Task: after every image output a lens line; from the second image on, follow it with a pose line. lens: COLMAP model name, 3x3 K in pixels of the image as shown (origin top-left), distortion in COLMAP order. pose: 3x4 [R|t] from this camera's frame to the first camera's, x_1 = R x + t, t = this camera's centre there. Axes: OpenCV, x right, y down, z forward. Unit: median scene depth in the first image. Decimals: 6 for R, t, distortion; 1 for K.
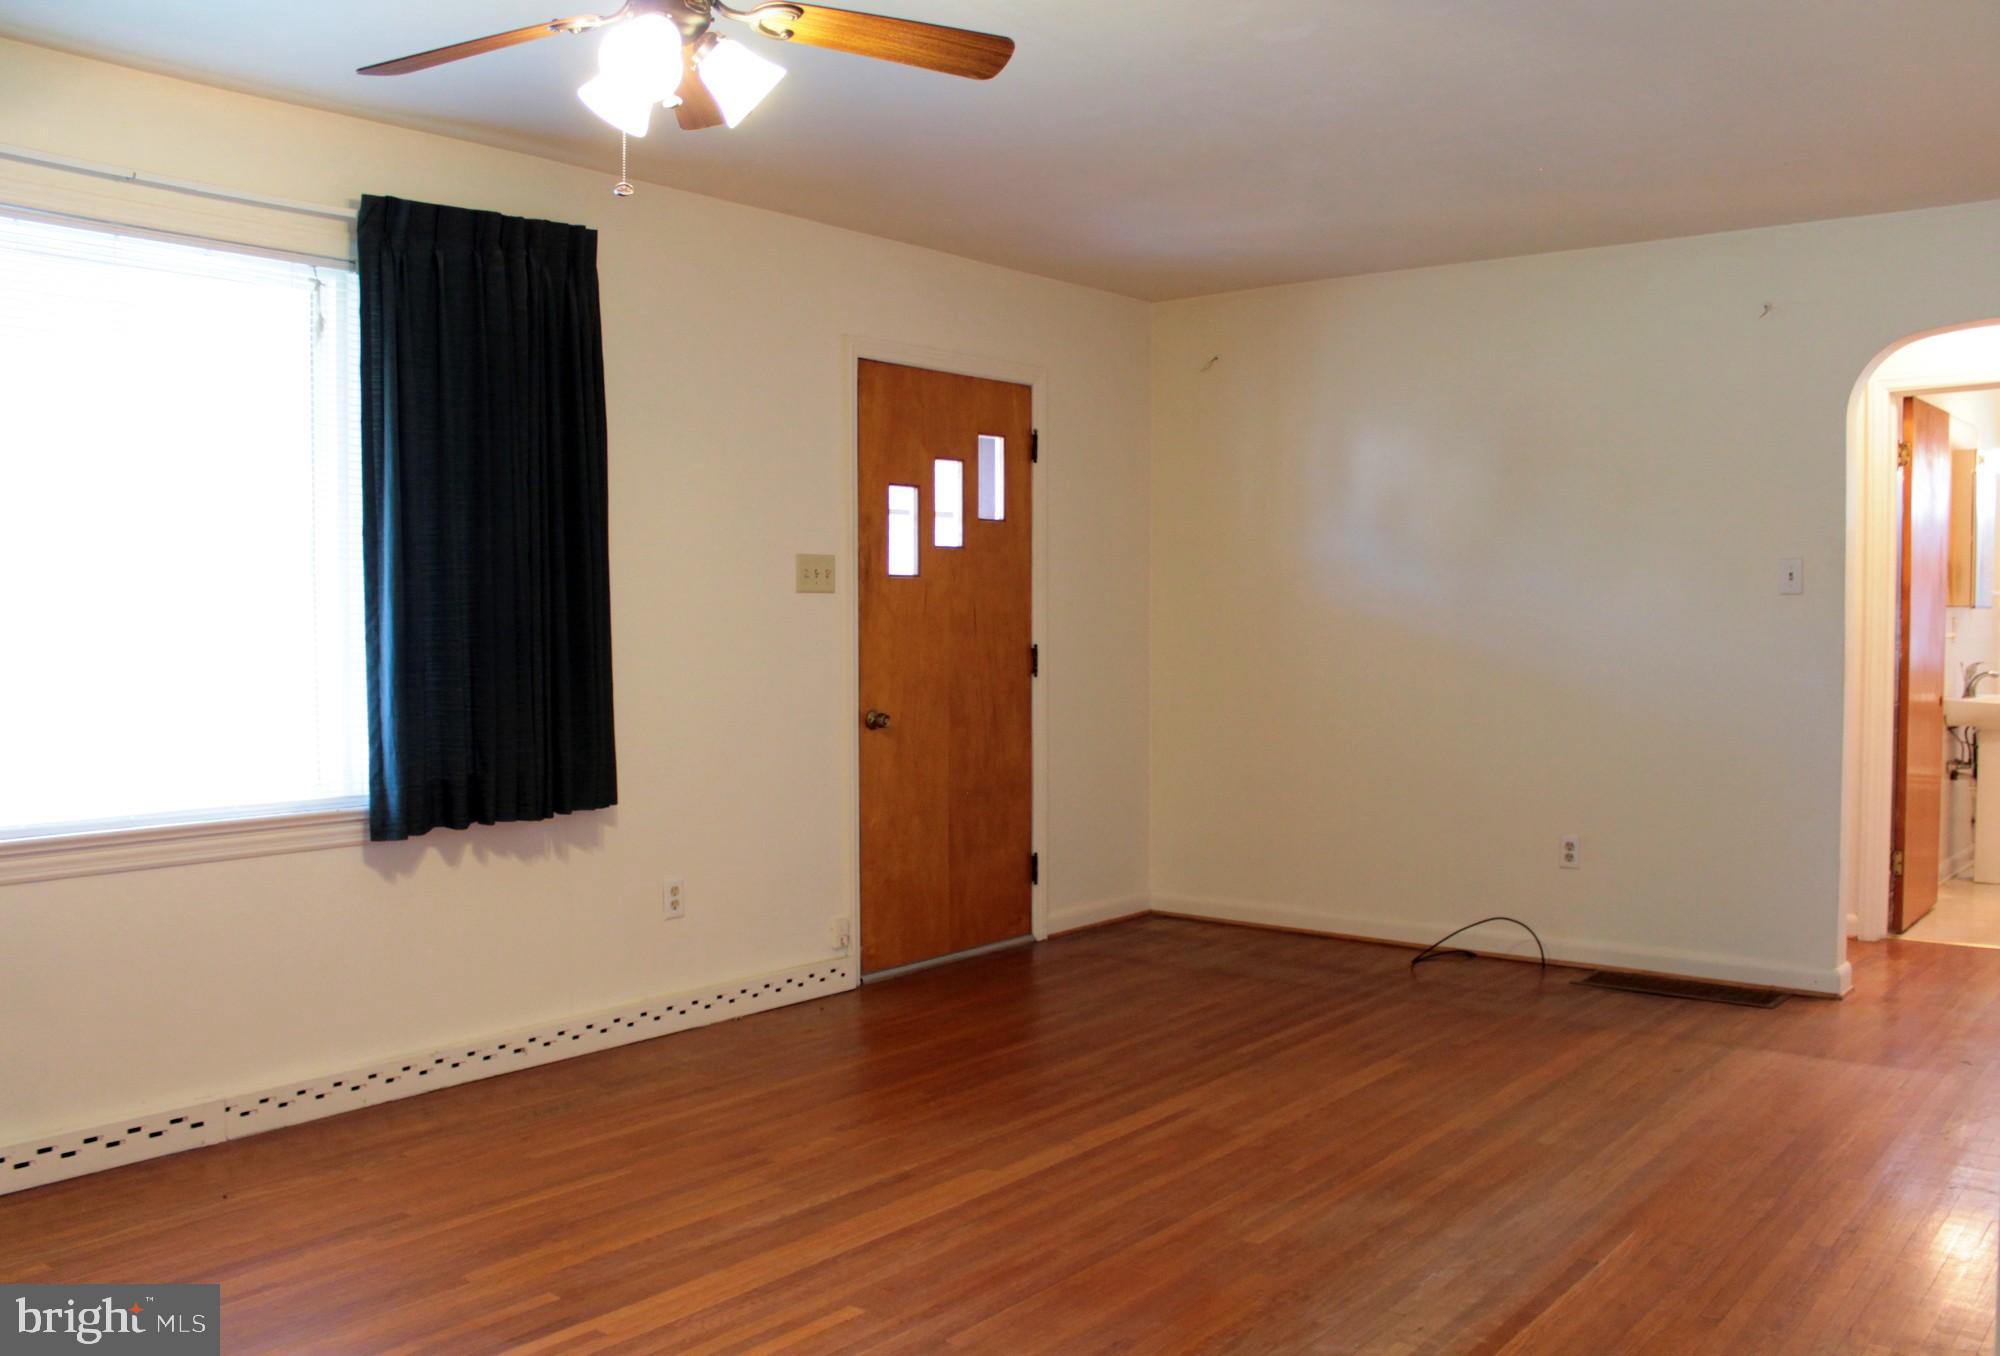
lens RADIAL K [[1727.5, 0, 1029.3], [0, 1727.5, 679.2], [0, 0, 1]] dist [-0.112025, 0.000397]
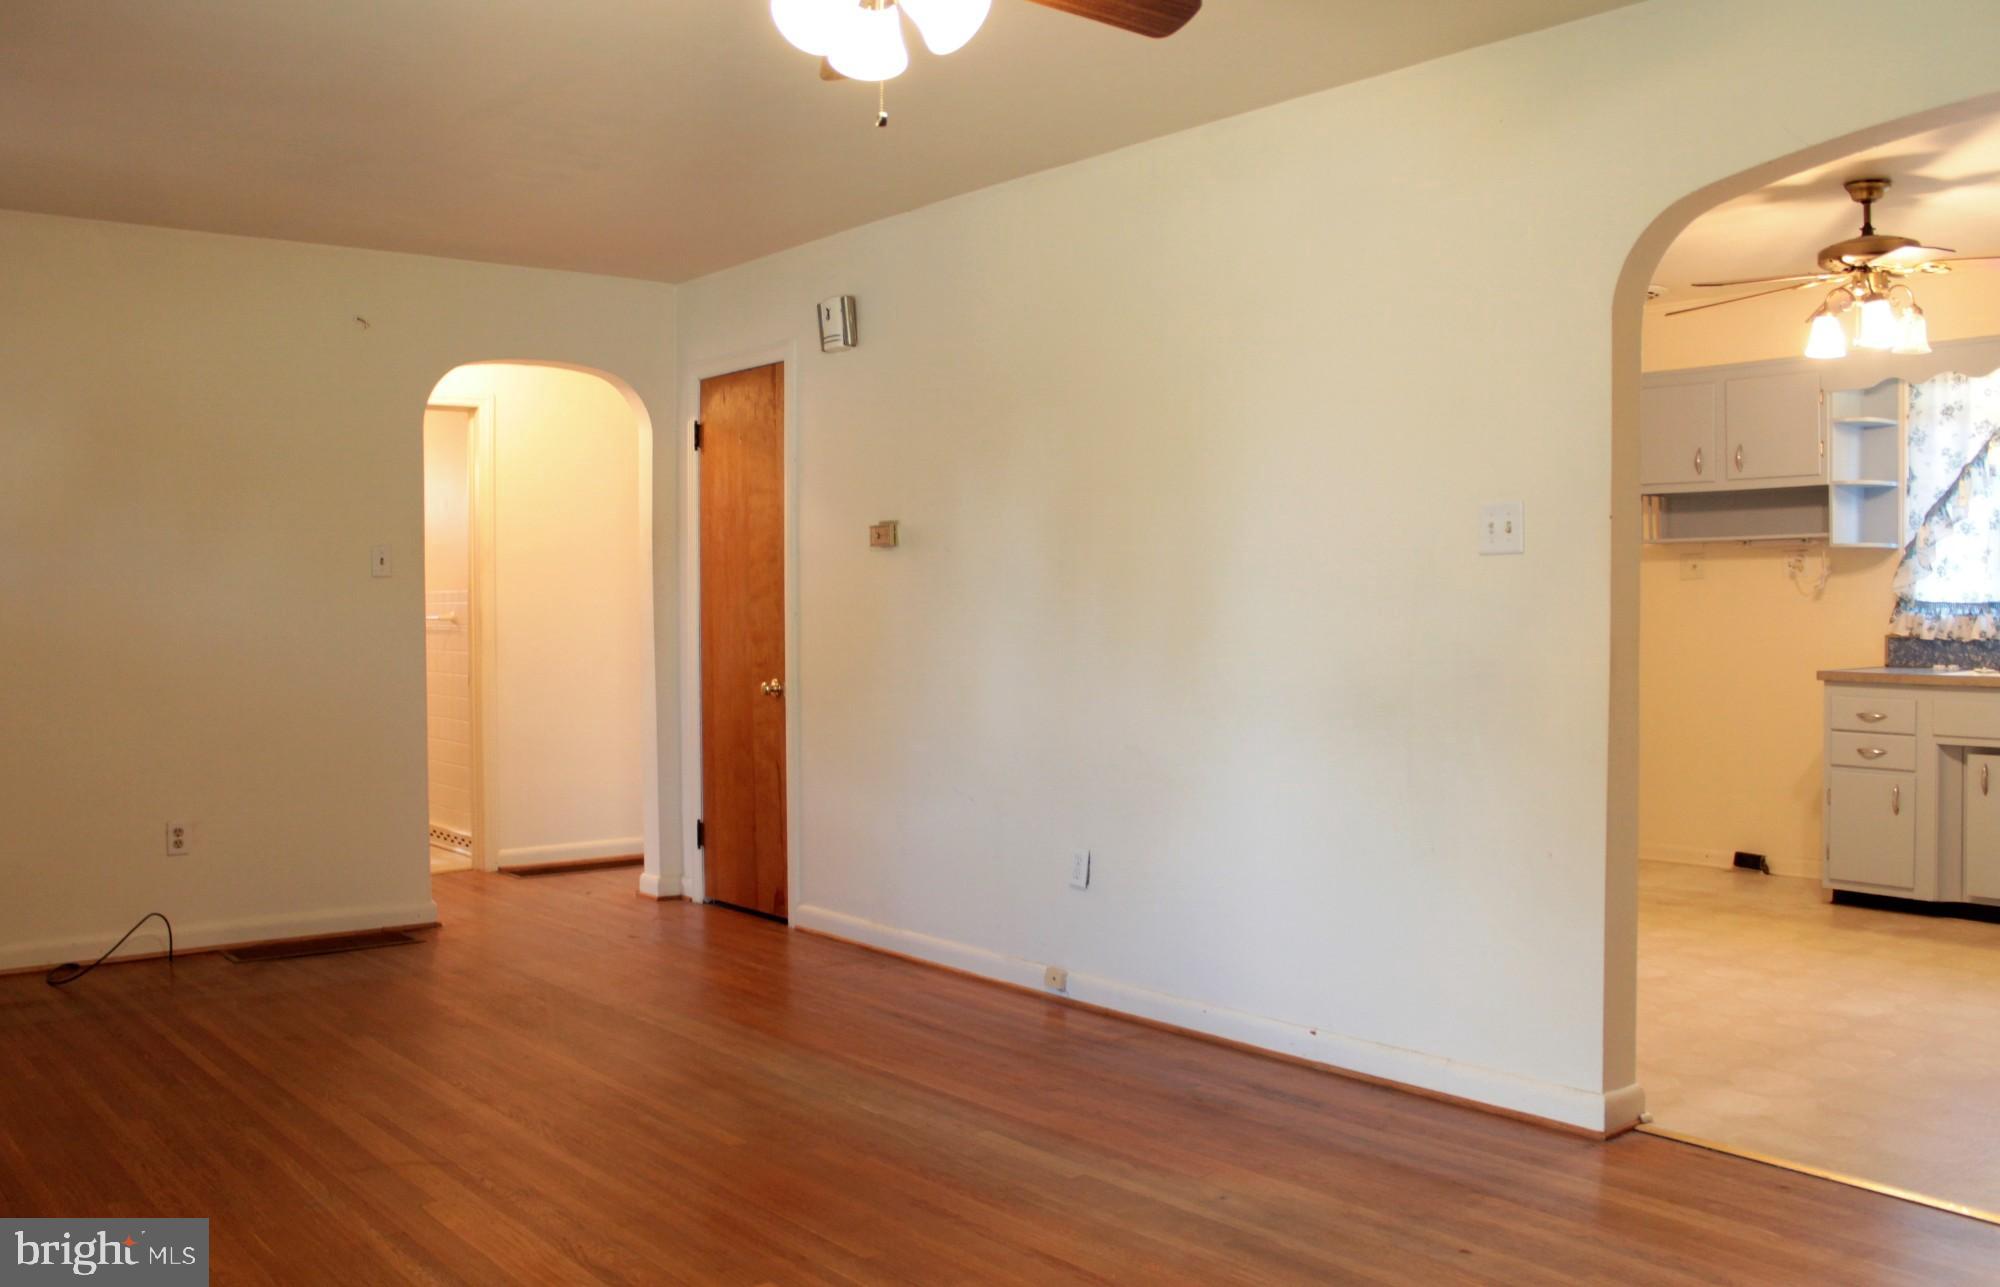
lens RADIAL K [[1713.4, 0, 967.6], [0, 1713.4, 656.5], [0, 0, 1]] dist [-0.146068, 0.115009]
pose [[0.236027, -0.023508, 0.971462, -0.748792], [0.046552, 0.998833, 0.012860, 0.005963], [-0.970631, 0.042189, 0.236846, 0.487674]]
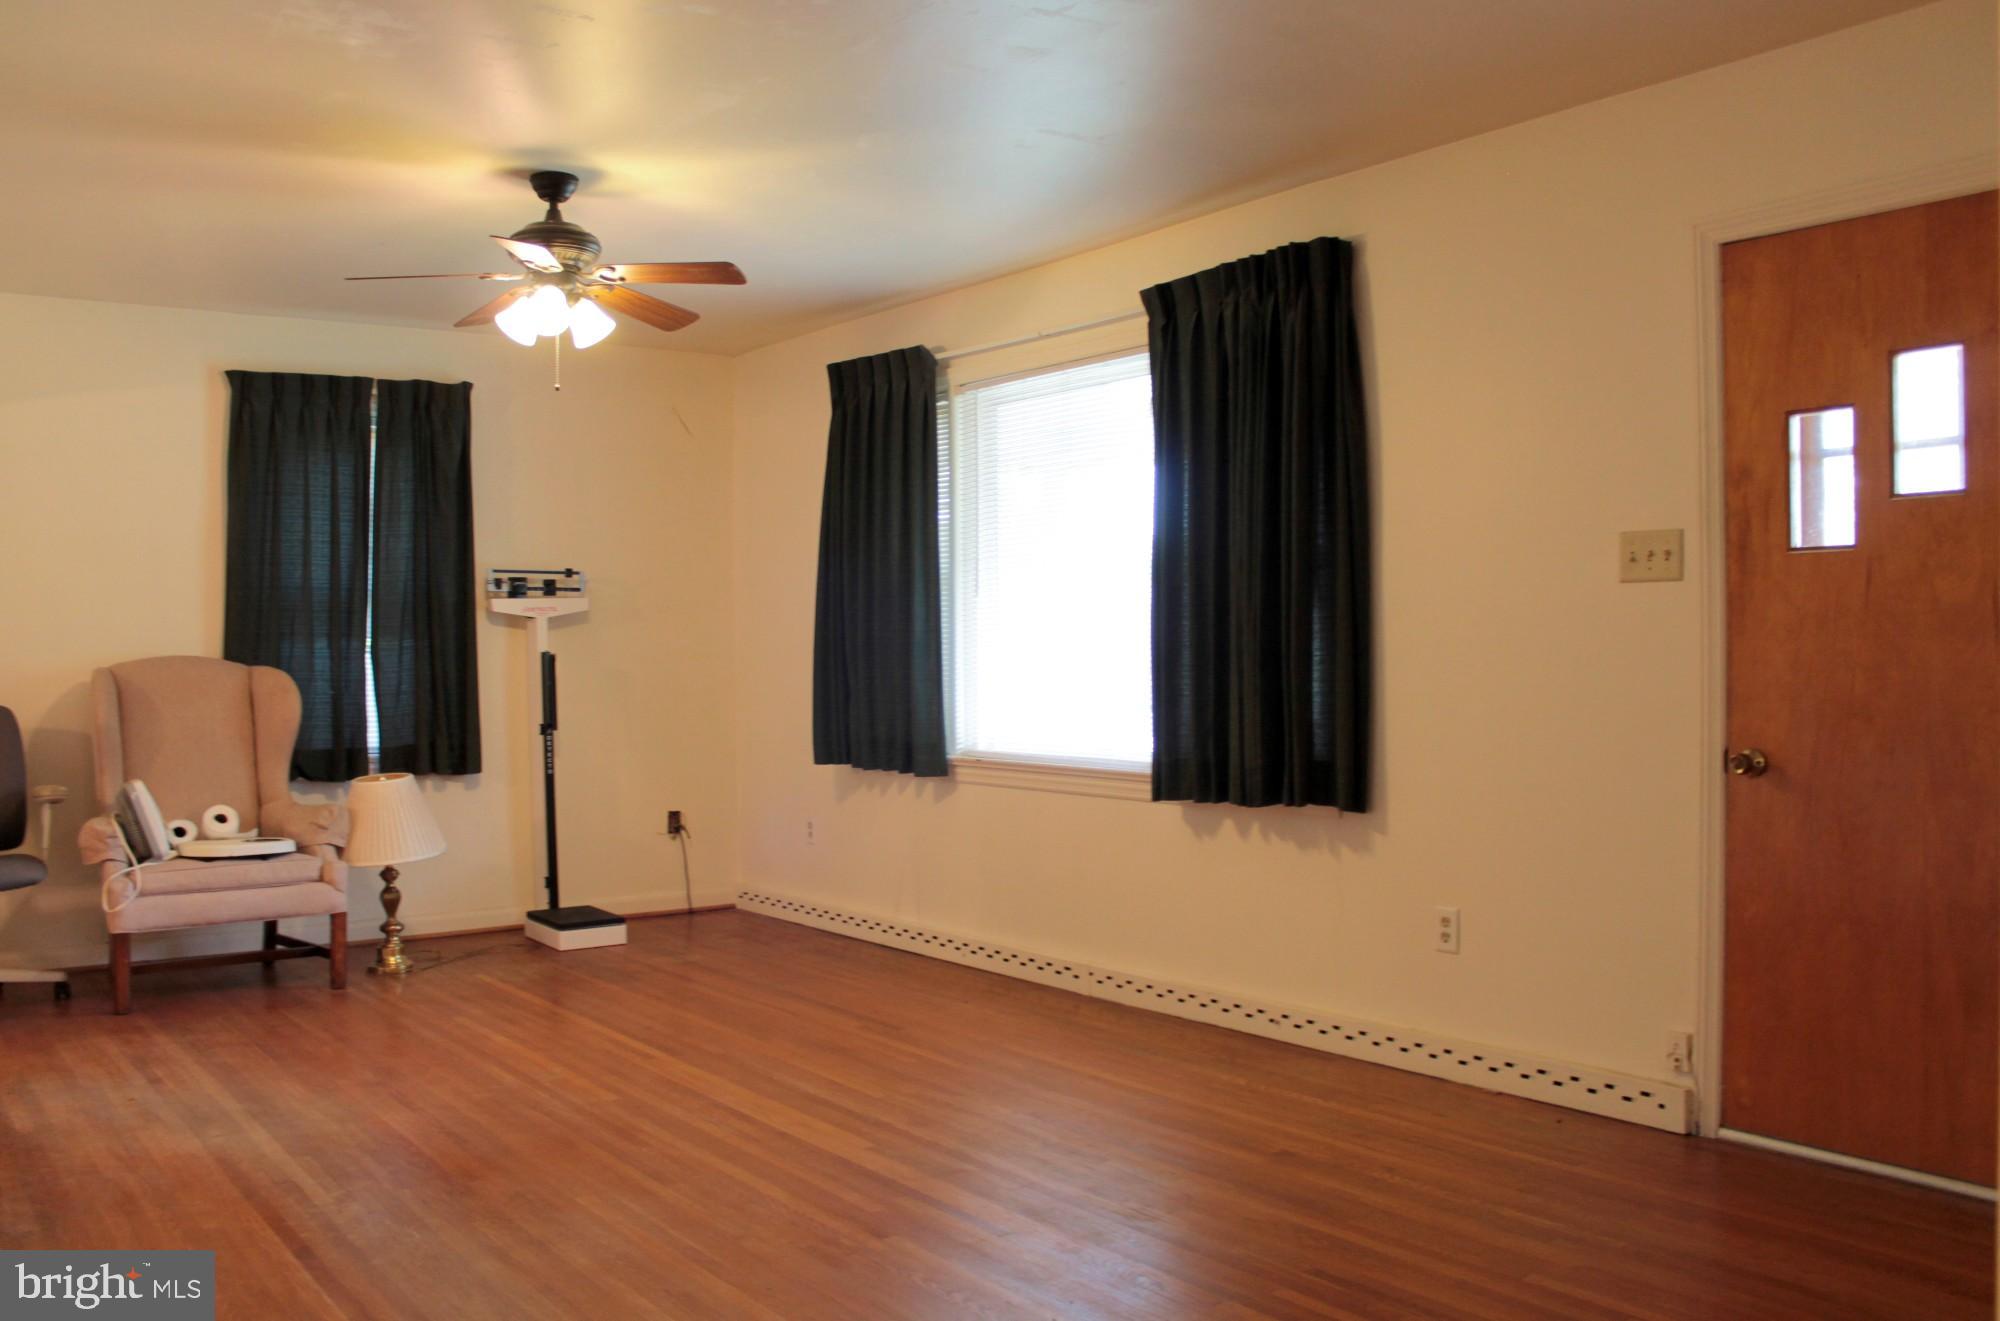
lens RADIAL K [[1713.0, 0, 1000.0], [0, 1713.0, 660.5], [0, 0, 1]] dist [-0.170394, 0.147874]
pose [[-0.267532, 0.009268, -0.963504, 0.893134], [-0.031840, 0.999323, 0.018454, -0.028265], [0.963023, 0.035615, -0.267056, 1.272839]]
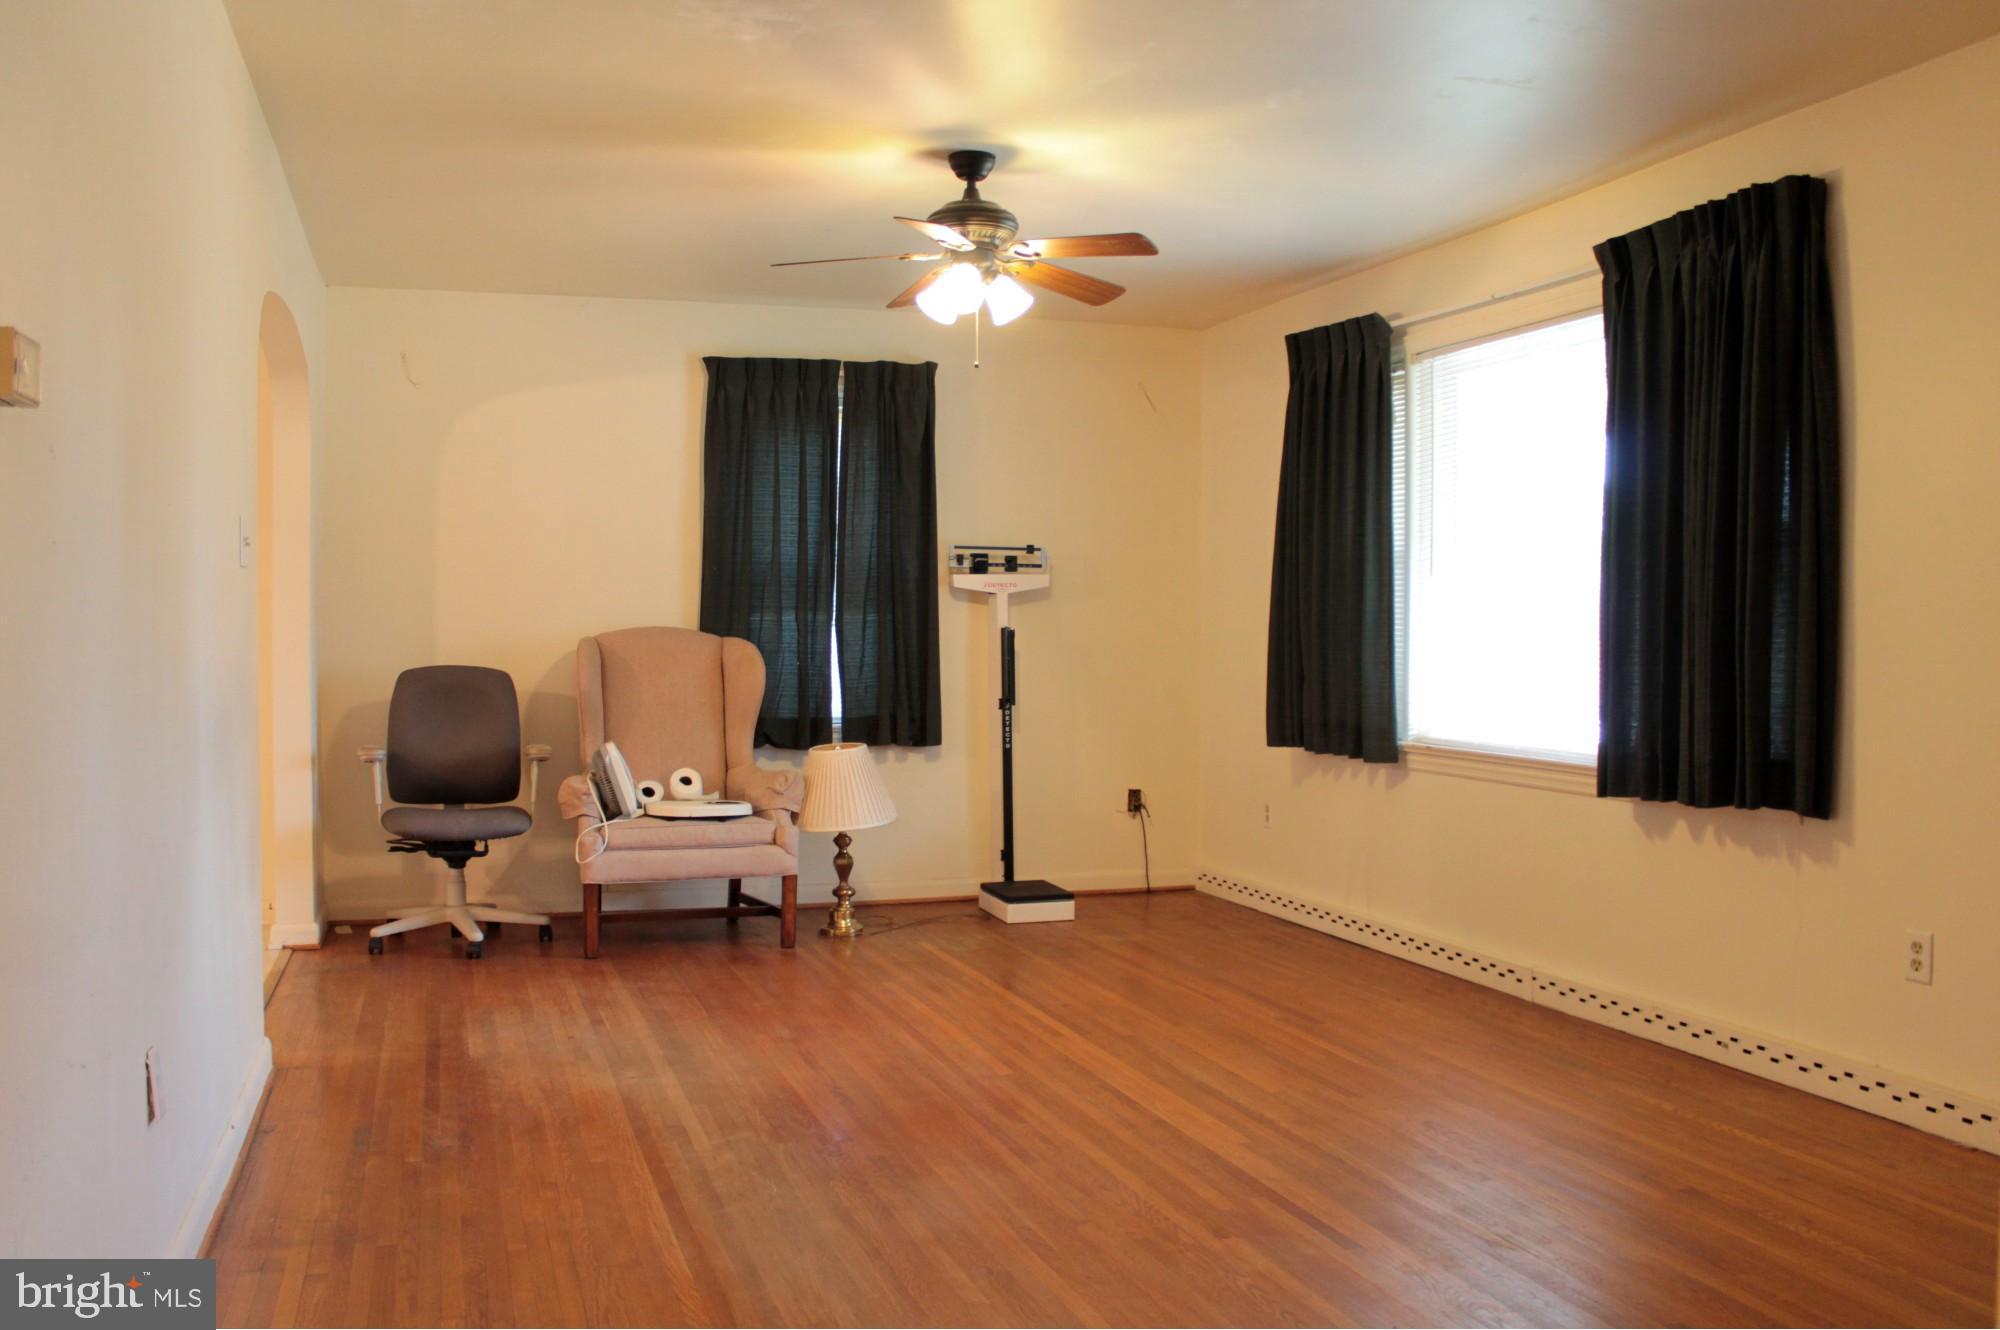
lens RADIAL K [[1731.1, 0, 1000.0], [0, 1731.1, 665.0], [0, 0, 1]] dist [-0.170880, 0.169562]
pose [[-0.554854, 0.015233, -0.831808, 0.840982], [-0.039295, 0.998237, 0.044492, -0.030863], [0.831019, 0.057372, -0.553277, 1.348767]]
